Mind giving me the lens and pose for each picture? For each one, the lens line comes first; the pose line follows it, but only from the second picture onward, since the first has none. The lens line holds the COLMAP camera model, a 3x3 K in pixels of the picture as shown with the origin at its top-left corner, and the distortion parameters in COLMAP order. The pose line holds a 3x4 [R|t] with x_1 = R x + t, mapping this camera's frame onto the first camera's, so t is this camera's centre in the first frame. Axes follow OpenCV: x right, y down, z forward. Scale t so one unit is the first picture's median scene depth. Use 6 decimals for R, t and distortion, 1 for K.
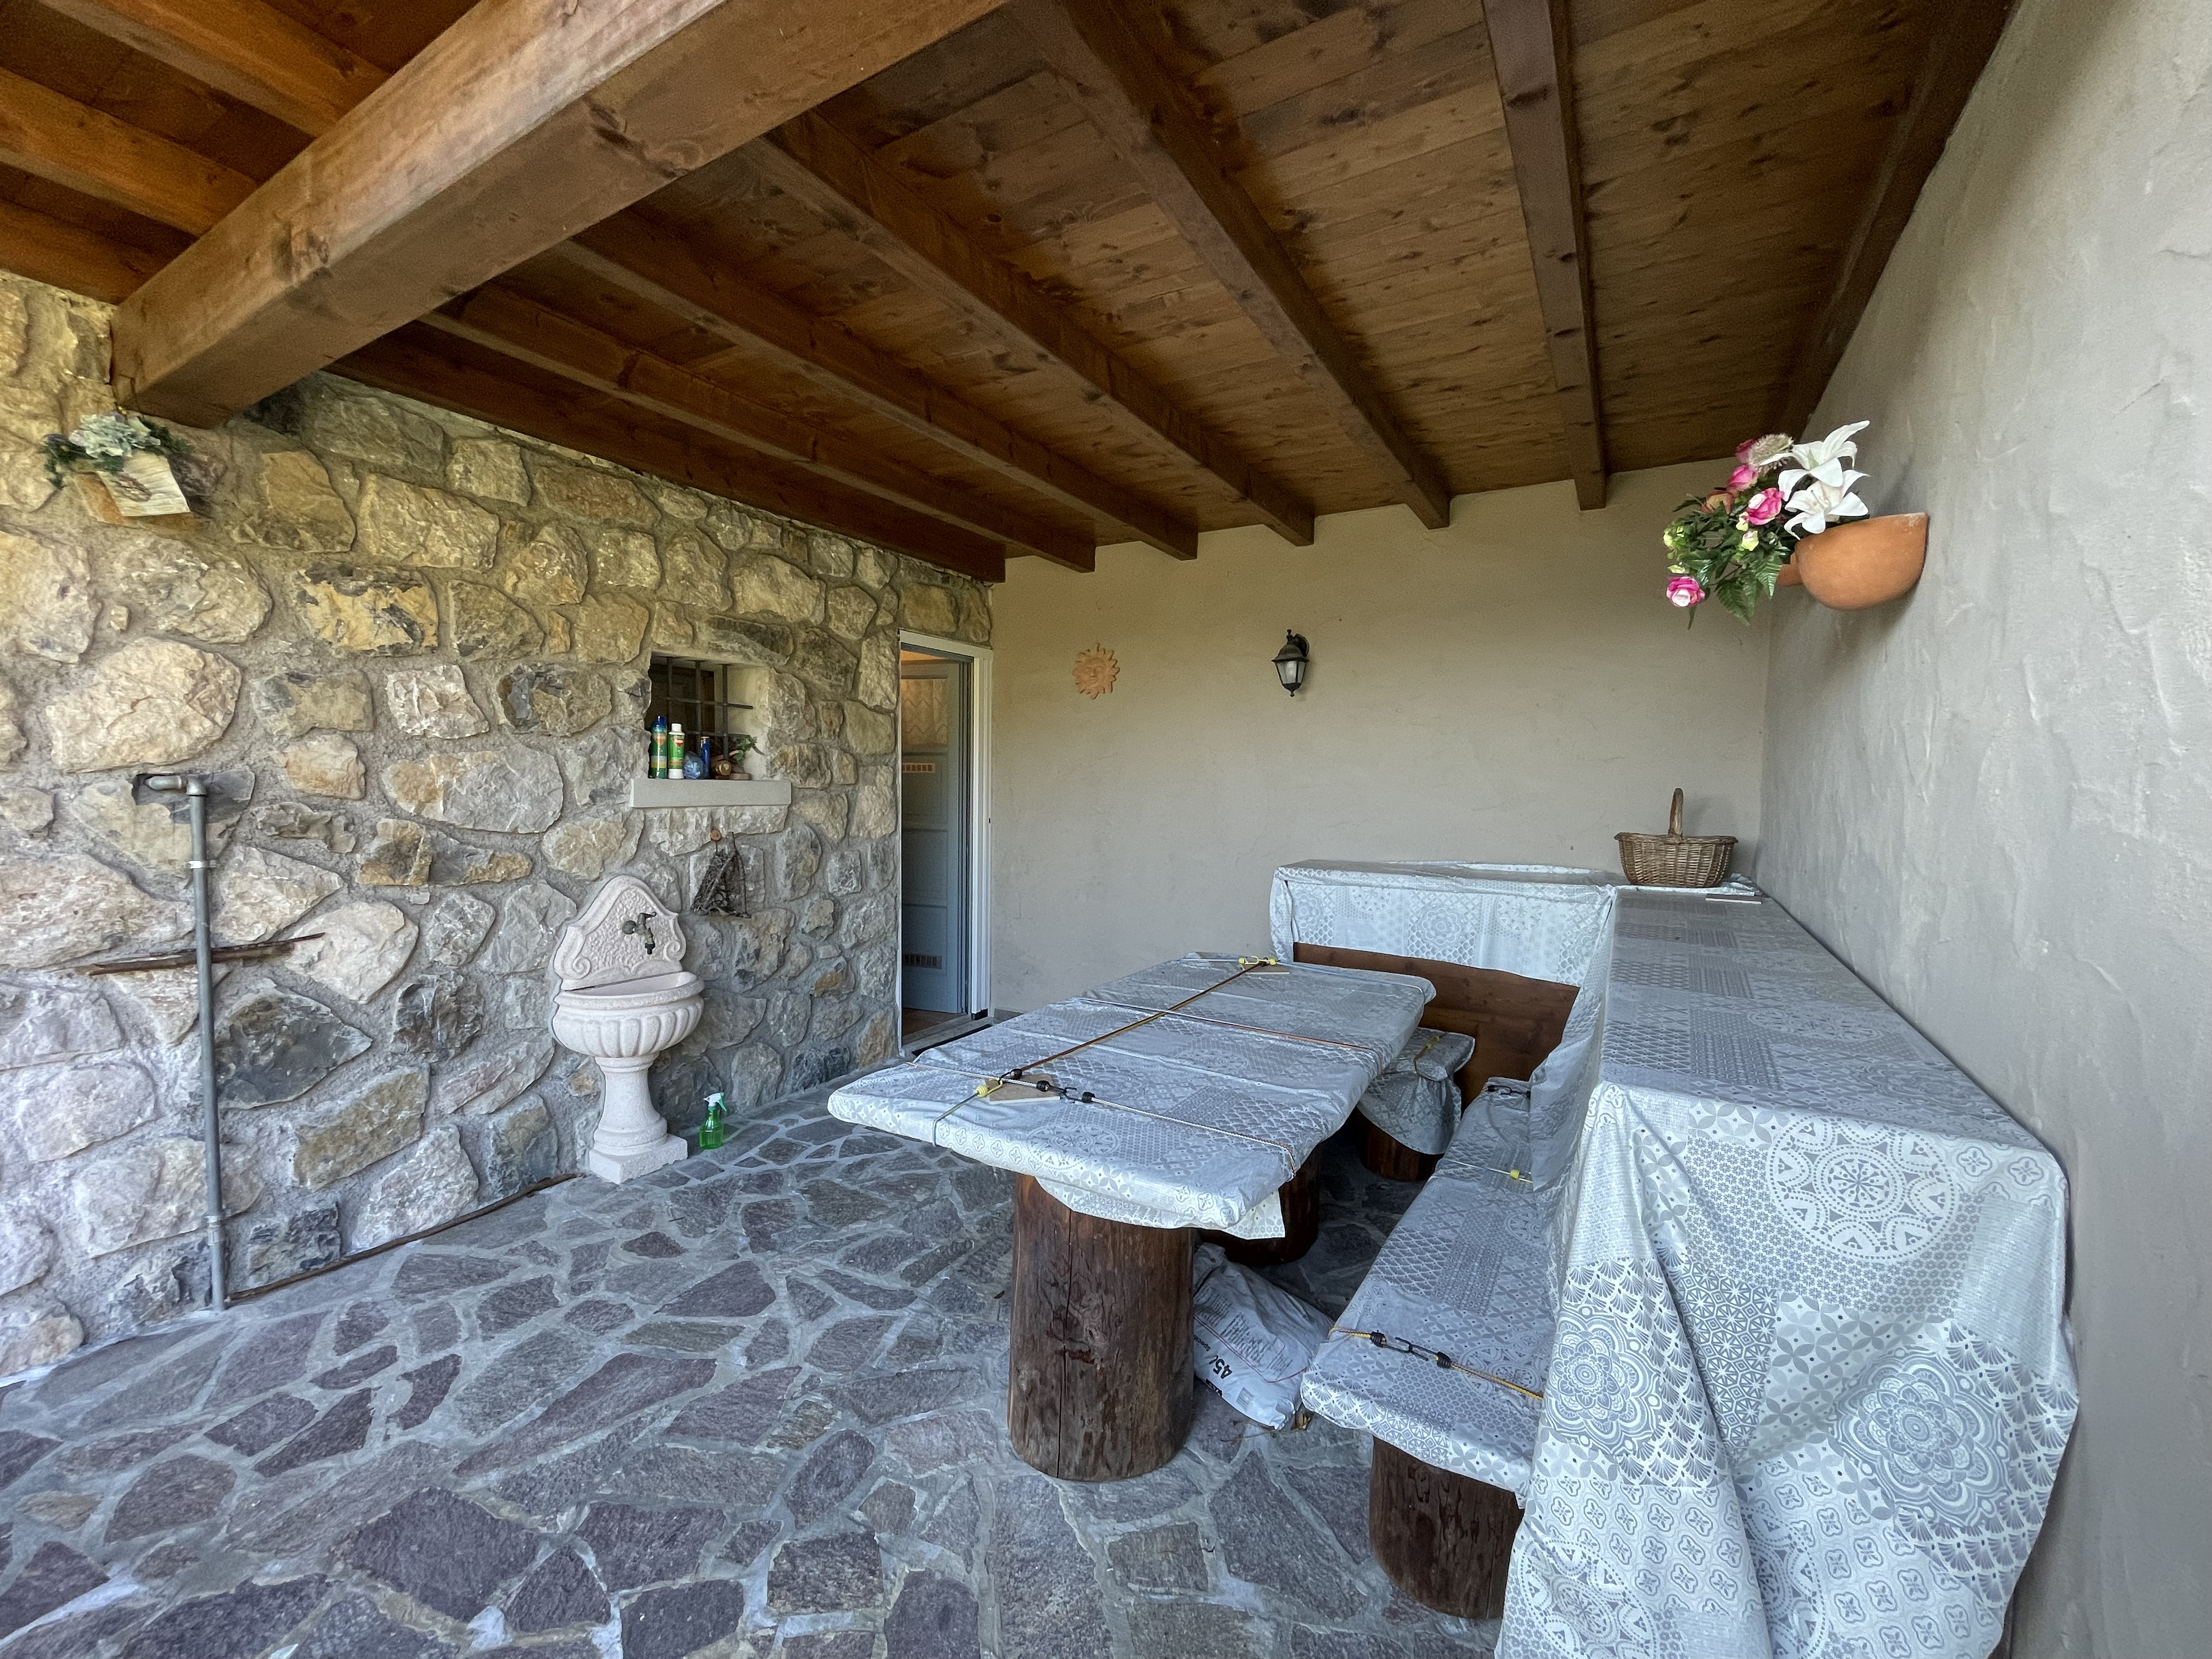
lens RADIAL K [[891.0, 0, 1105.1], [0, 891.0, 822.3], [0, 0, 1]] dist [0.000298, -0.000027]
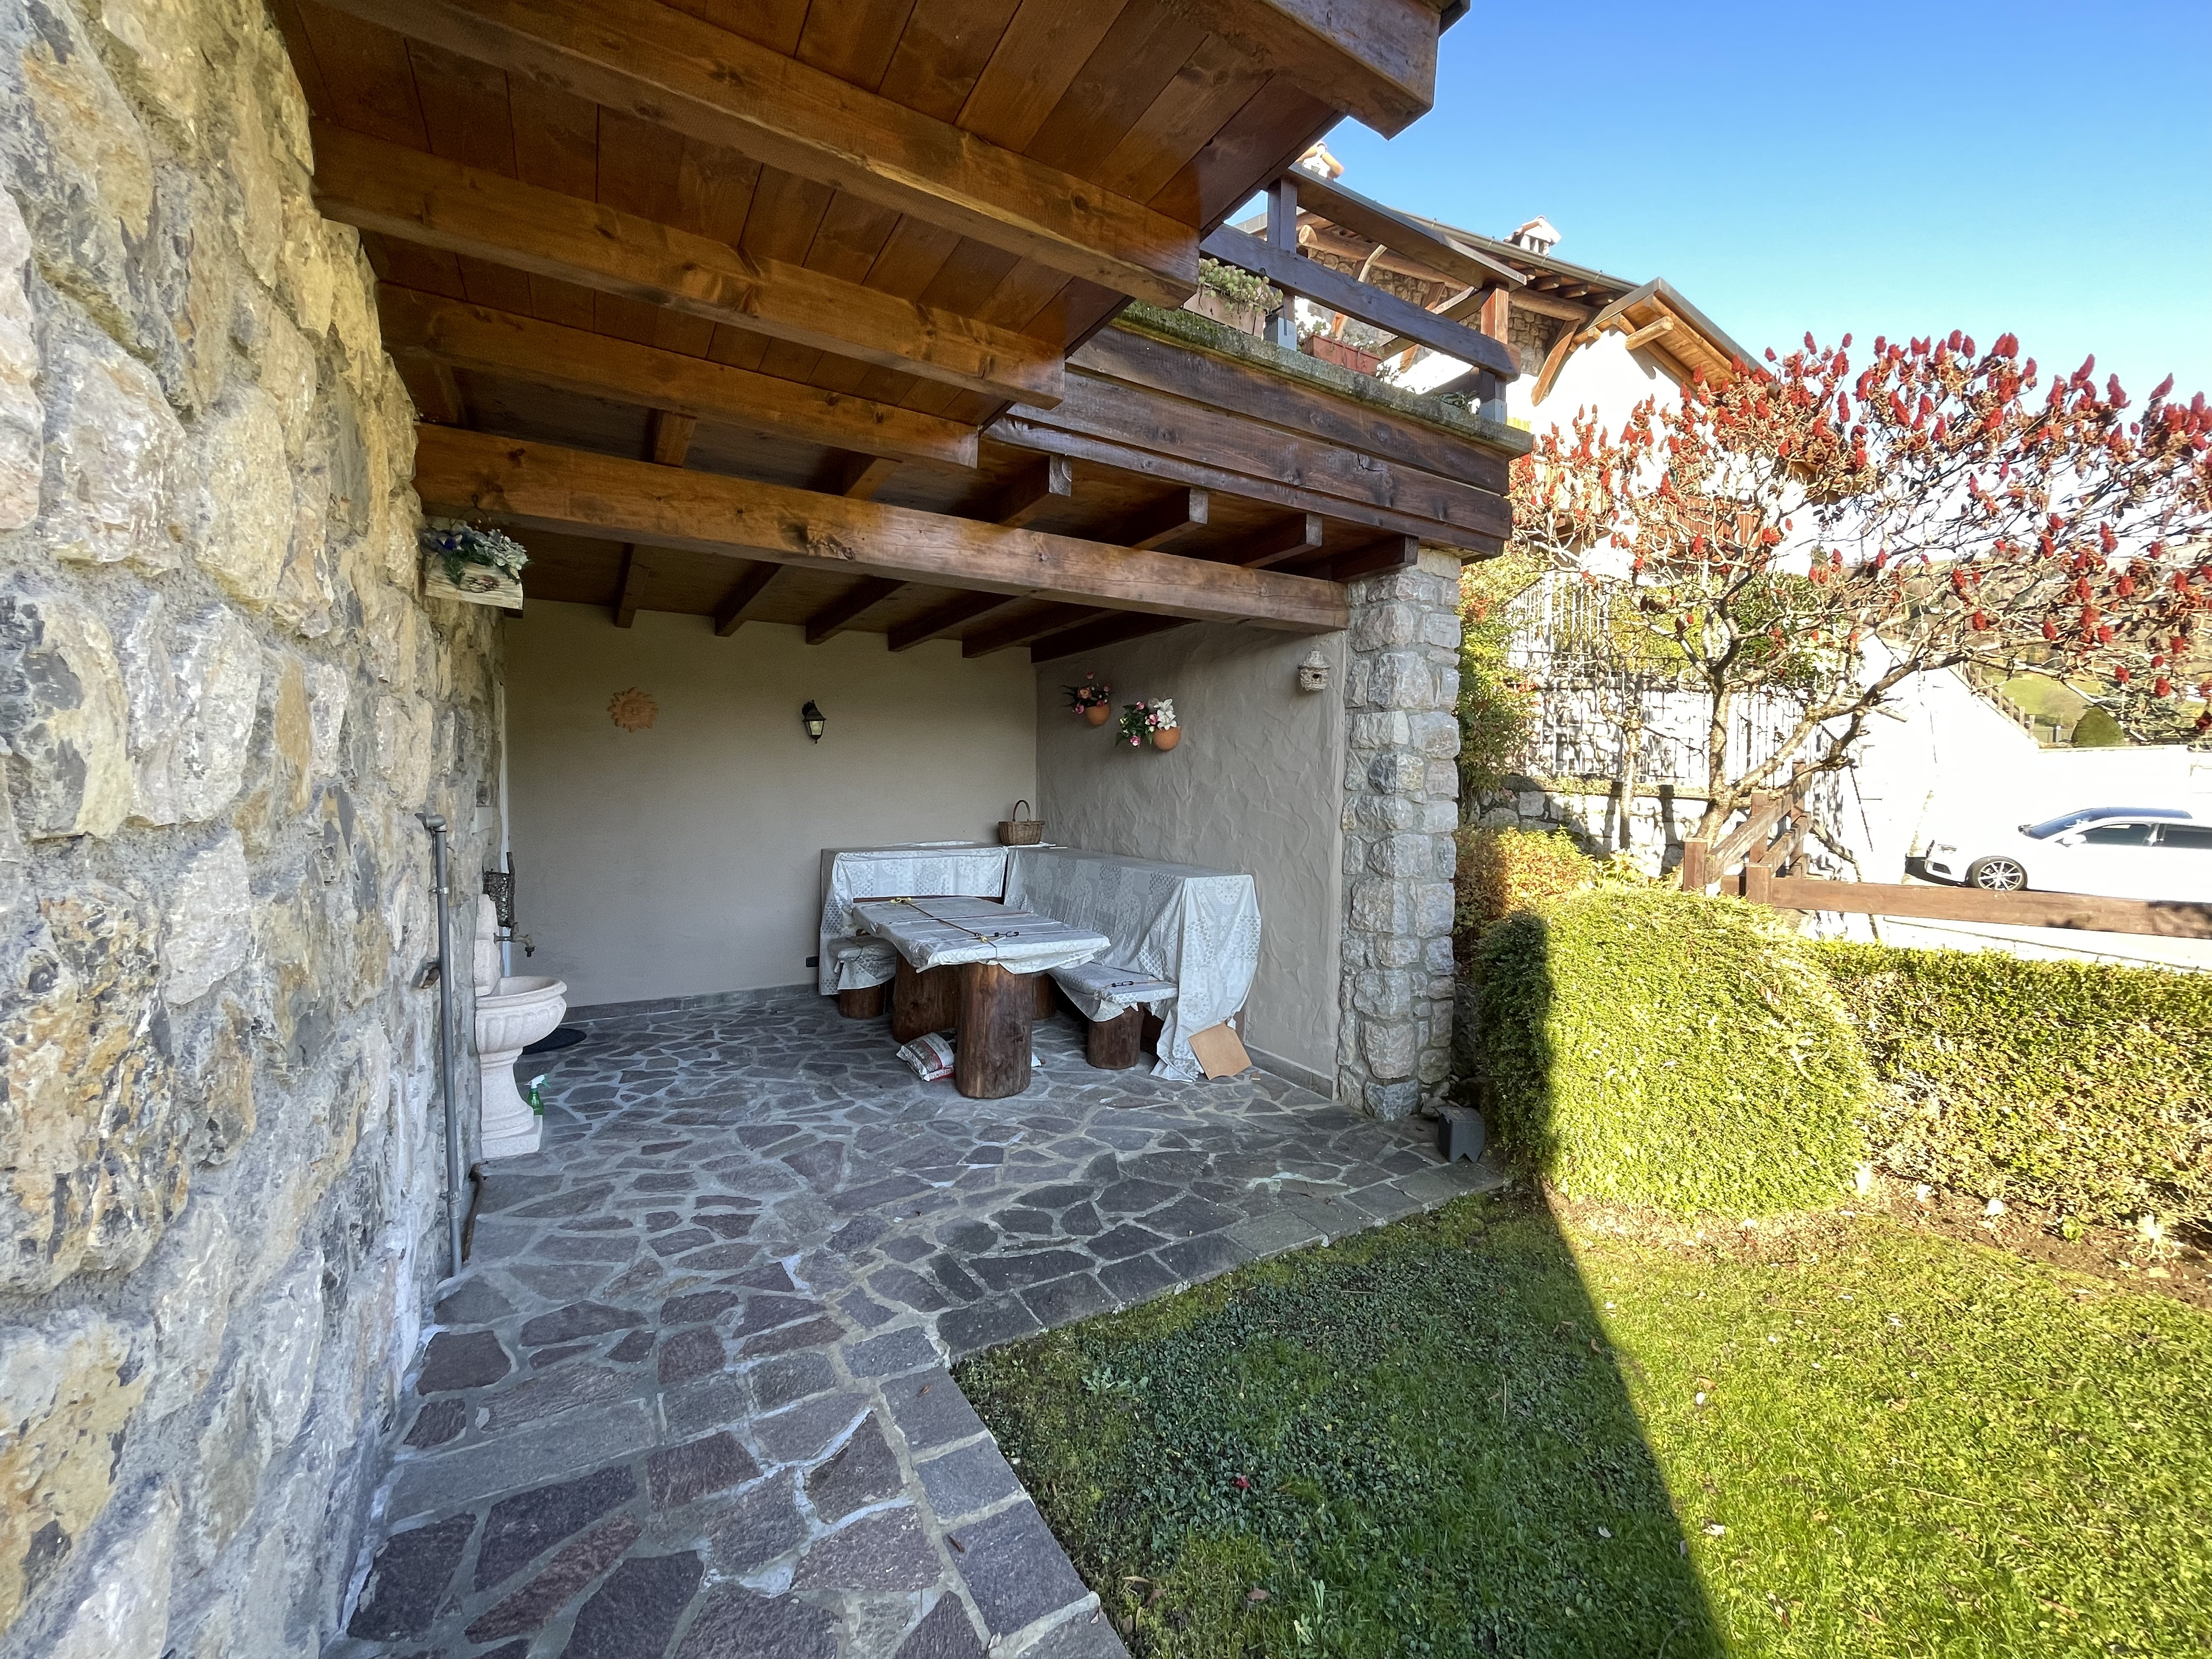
lens RADIAL K [[891.0, 0, 1105.1], [0, 891.0, 822.3], [0, 0, 1]] dist [0.000298, -0.000027]
pose [[0.484988, -0.040141, 0.873599, -1.585128], [0.040445, 0.998907, 0.023445, -0.034898], [-0.873585, 0.023963, 0.486081, -0.319072]]
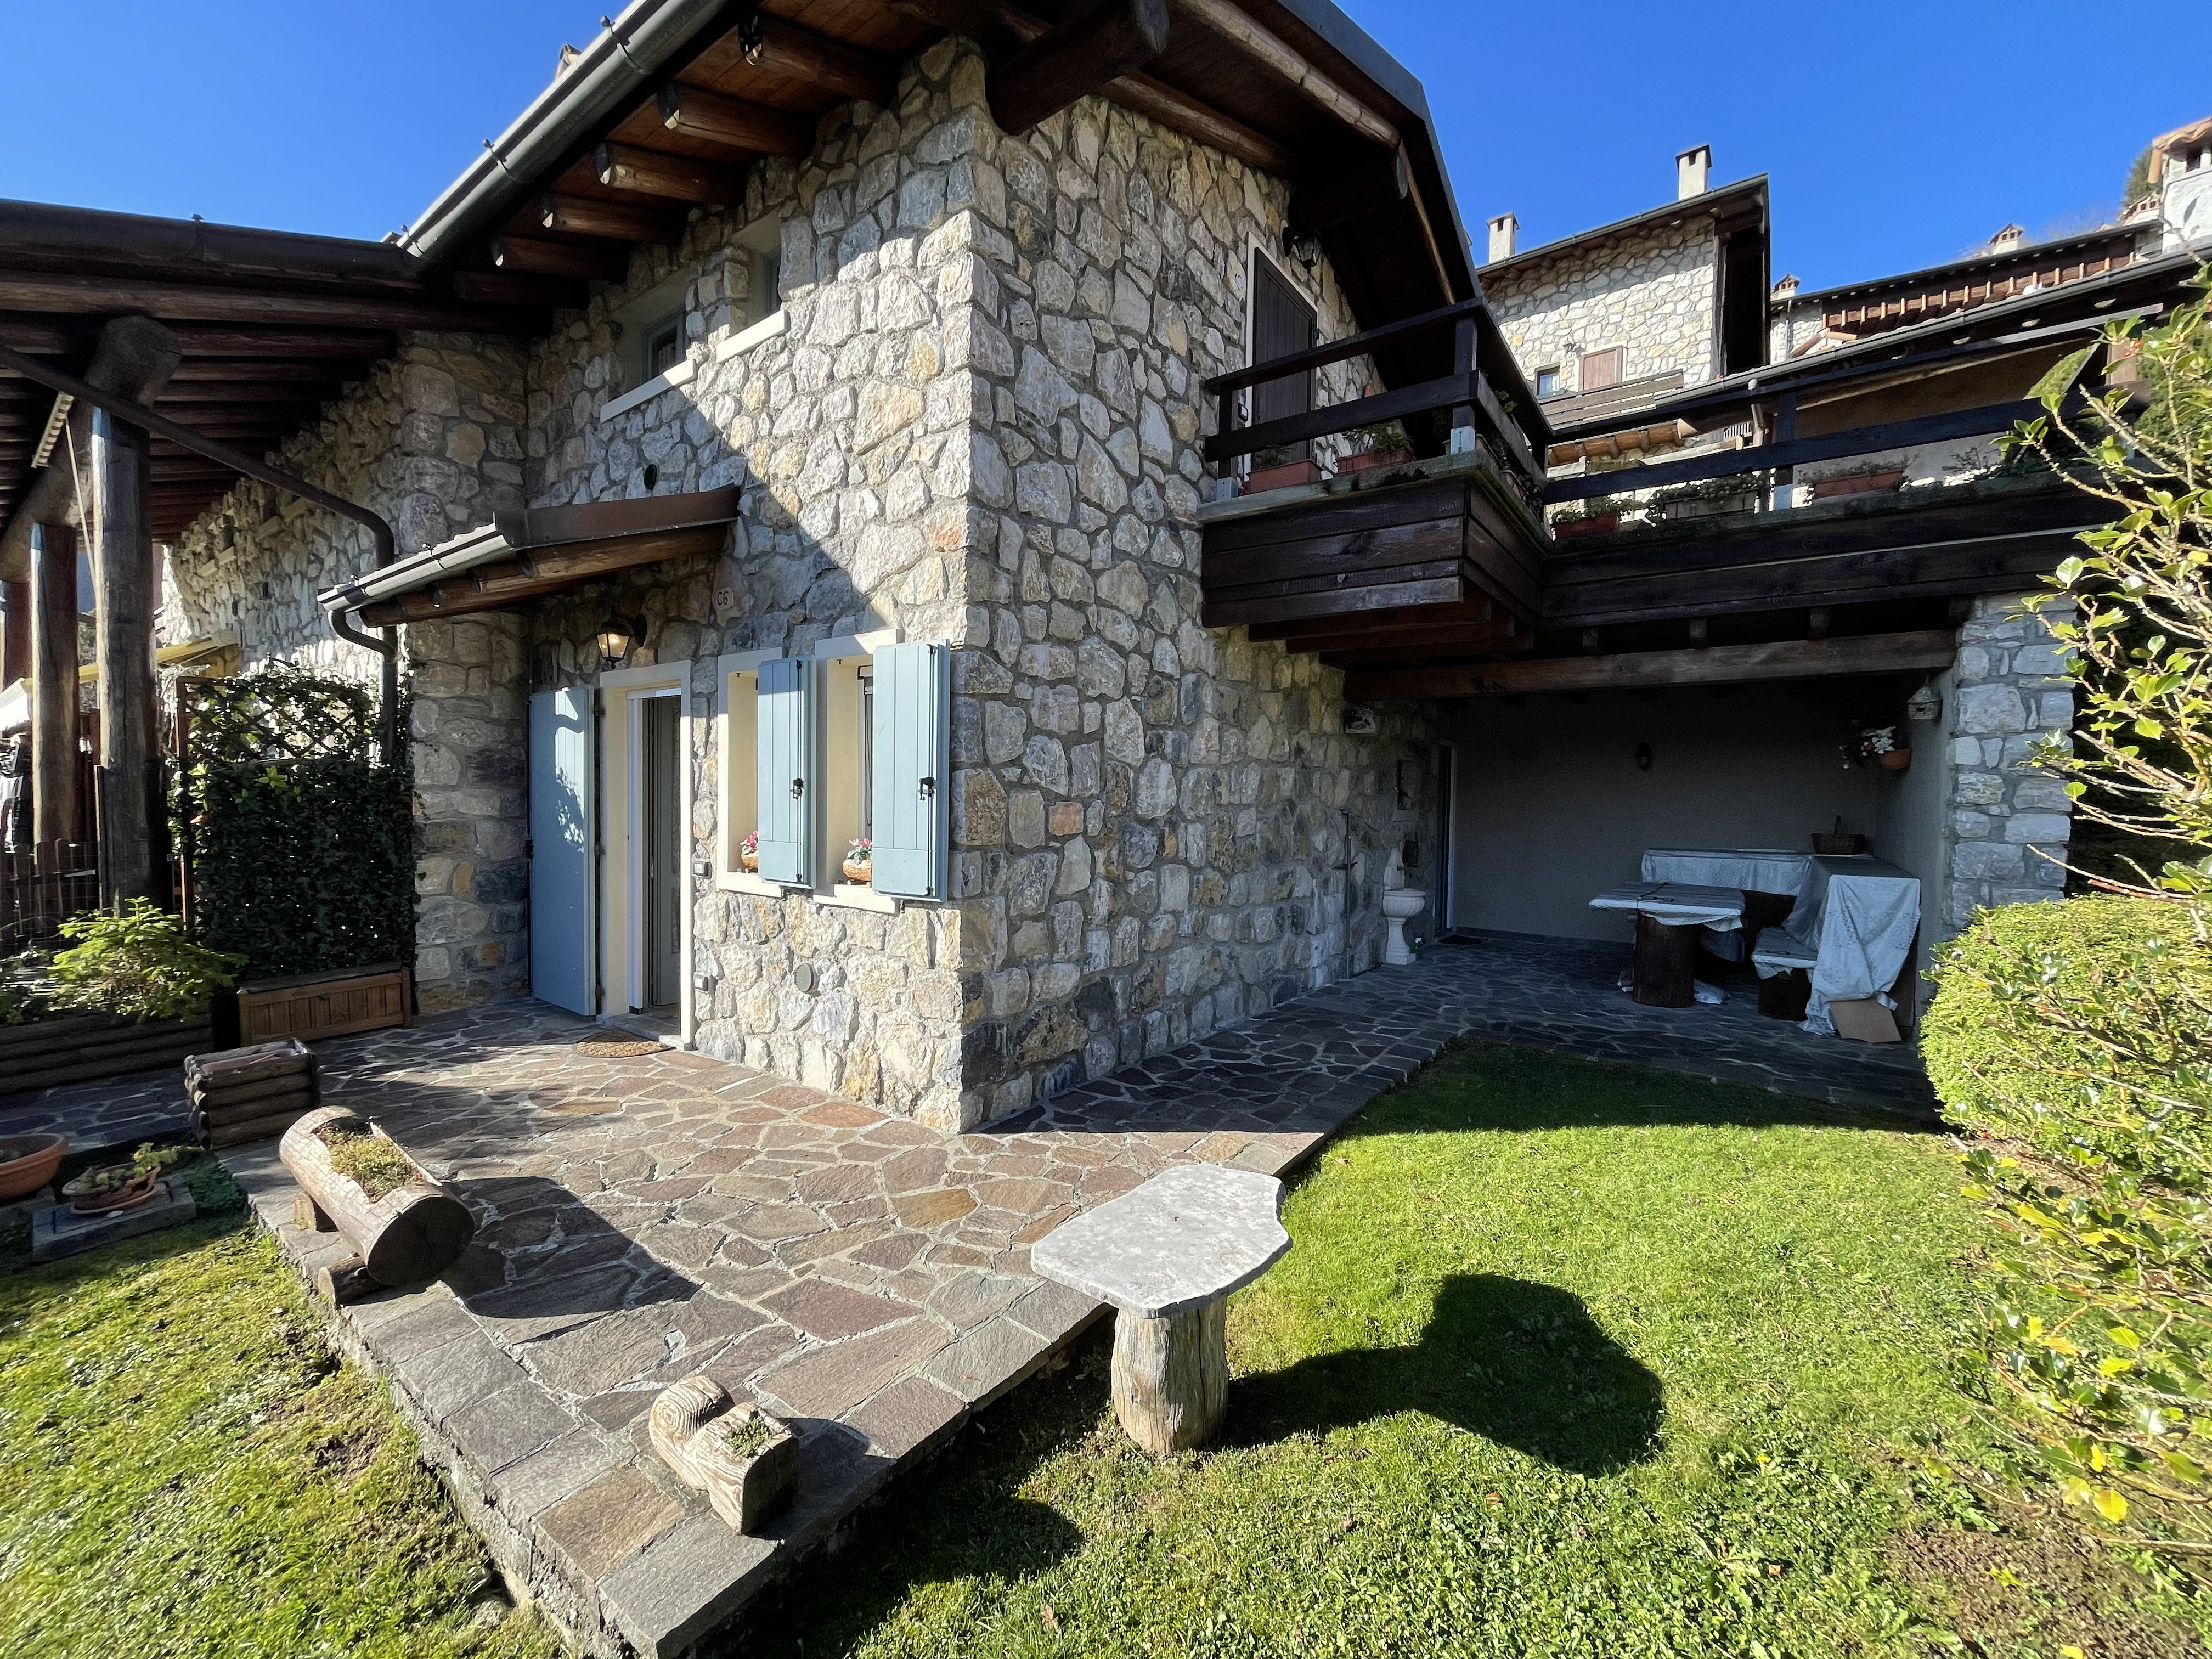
lens RADIAL K [[891.0, 0, 1105.1], [0, 891.0, 822.3], [0, 0, 1]] dist [0.000298, -0.000027]
pose [[0.995115, 0.003314, -0.098664, -1.552388], [-0.005706, 0.999696, -0.023978, 0.072194], [0.098554, 0.024424, 0.994832, -2.259407]]
